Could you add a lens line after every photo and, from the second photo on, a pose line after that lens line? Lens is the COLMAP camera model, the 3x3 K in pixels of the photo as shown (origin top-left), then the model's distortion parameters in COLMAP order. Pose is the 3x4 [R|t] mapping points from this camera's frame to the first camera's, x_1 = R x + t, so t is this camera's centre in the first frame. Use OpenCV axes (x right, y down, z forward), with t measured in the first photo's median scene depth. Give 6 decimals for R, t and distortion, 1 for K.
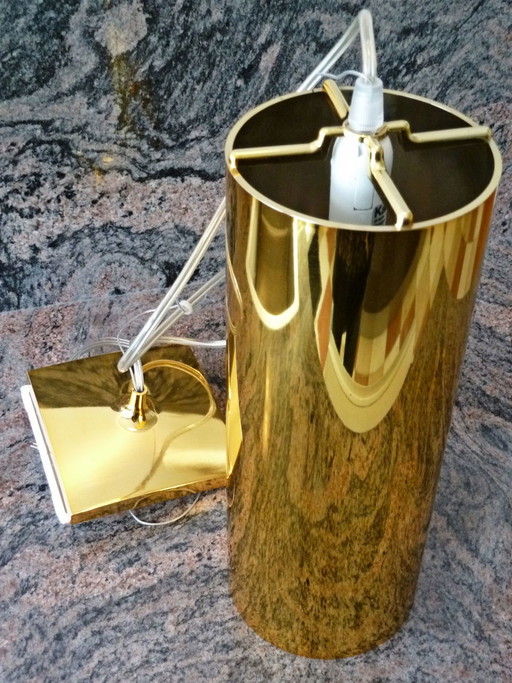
lens RADIAL K [[881.0, 0, 256.0], [0, 881.0, 341.1], [0, 0, 1]] dist [0.002798, 0.000000]
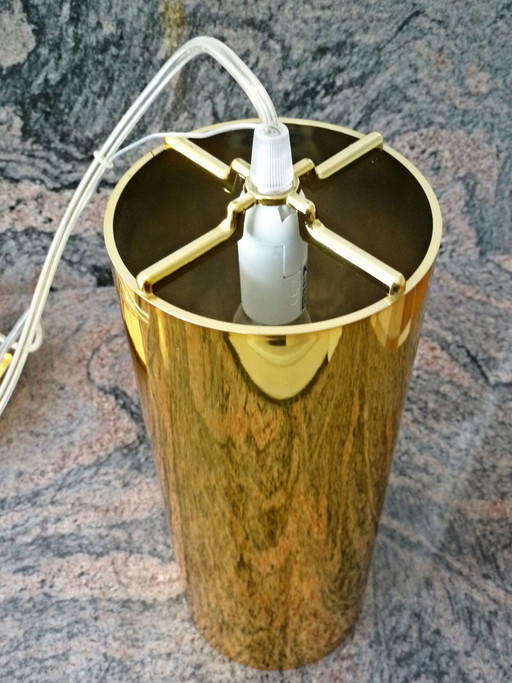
lens RADIAL K [[690.4, 0, 255.9], [0, 690.4, 341.9], [0, 0, 1]] dist [-0.003875, 0.000000]
pose [[0.988727, 0.092839, -0.117472, 0.215728], [-0.077688, 0.988782, 0.127570, -0.134040], [0.127998, -0.117005, 0.984848, 0.235445]]
